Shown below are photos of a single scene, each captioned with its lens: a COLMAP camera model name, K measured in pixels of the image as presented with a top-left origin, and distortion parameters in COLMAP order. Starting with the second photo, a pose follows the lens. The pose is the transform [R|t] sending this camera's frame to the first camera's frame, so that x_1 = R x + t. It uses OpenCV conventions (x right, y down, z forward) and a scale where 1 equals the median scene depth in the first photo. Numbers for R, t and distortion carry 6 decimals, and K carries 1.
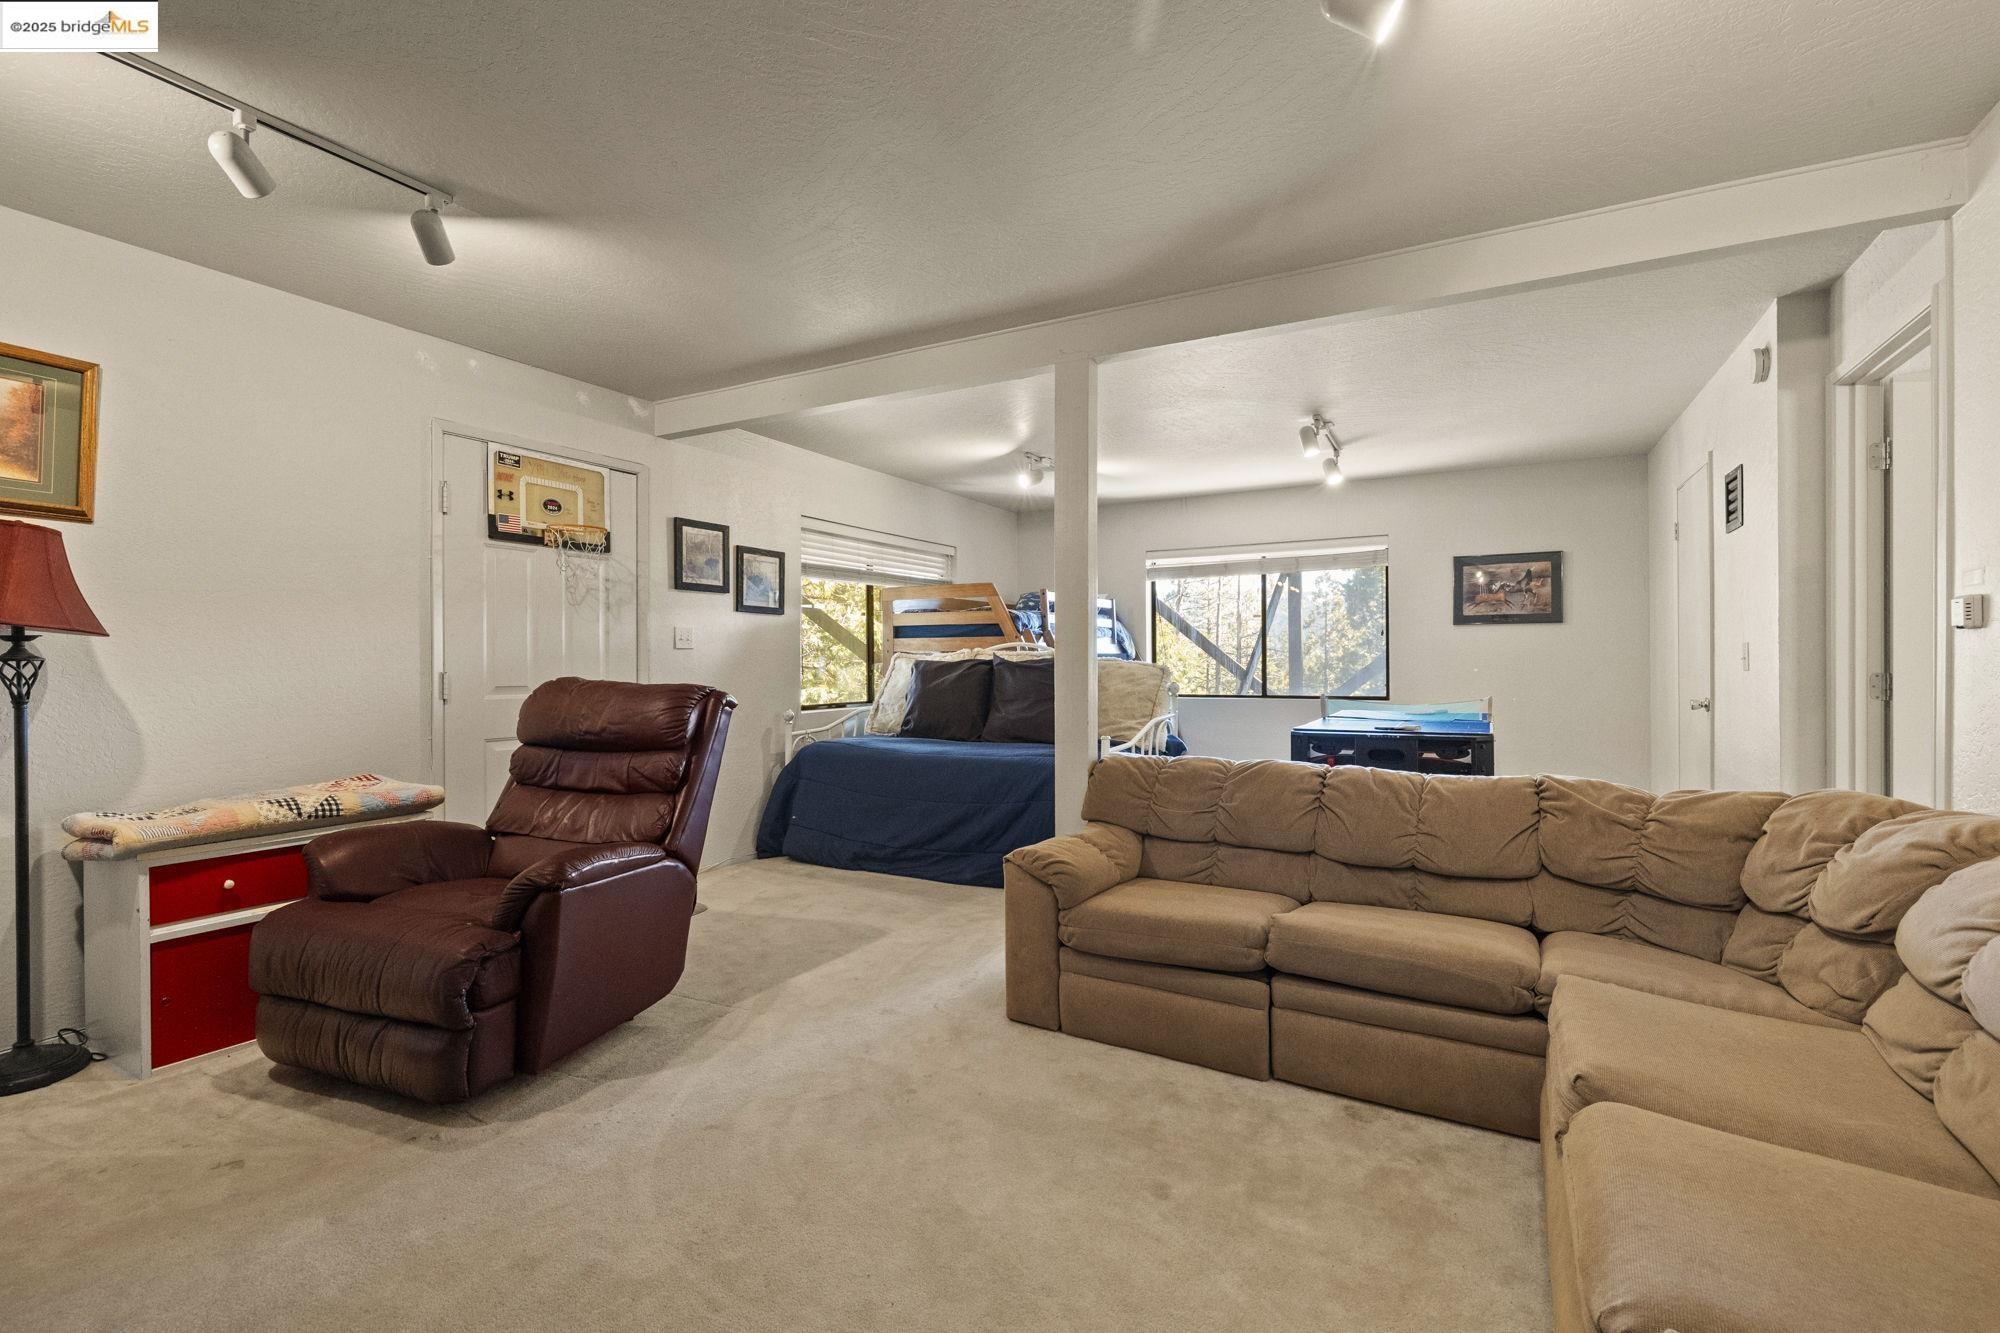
lens RADIAL K [[893.5, 0, 1010.0], [0, 893.5, 661.3], [0, 0, 1]] dist [0.000199, 0.000329]
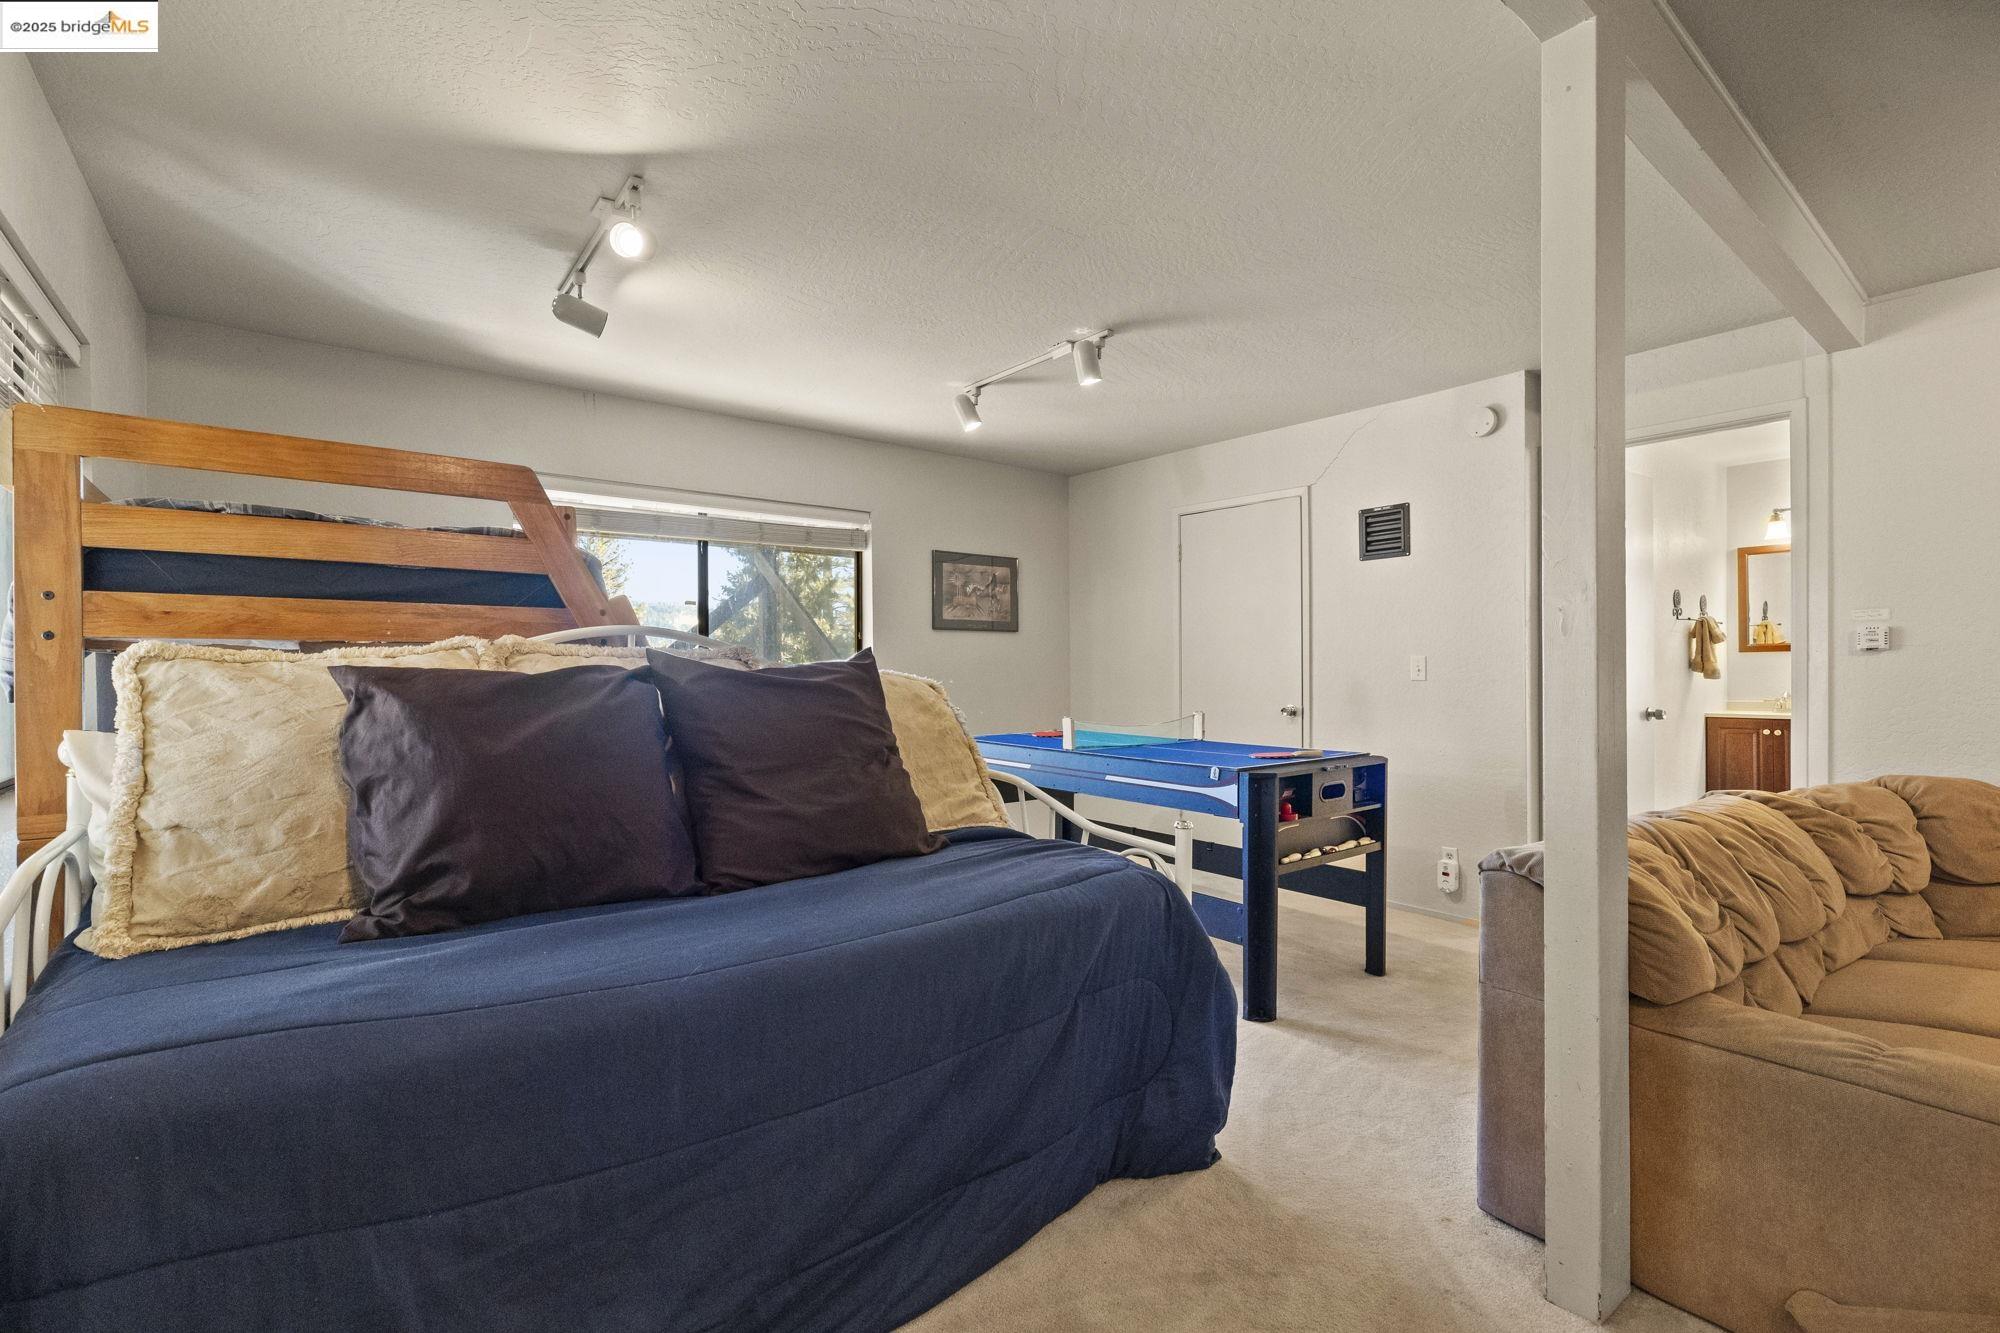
lens RADIAL K [[893.5, 0, 997.4], [0, 893.5, 672.4], [0, 0, 1]] dist [0.000199, 0.000329]
pose [[0.407079, 0.000594, 0.913393, -0.267685], [-0.002365, 0.999997, 0.000404, -0.000246], [-0.913390, -0.002324, 0.407079, 0.612058]]
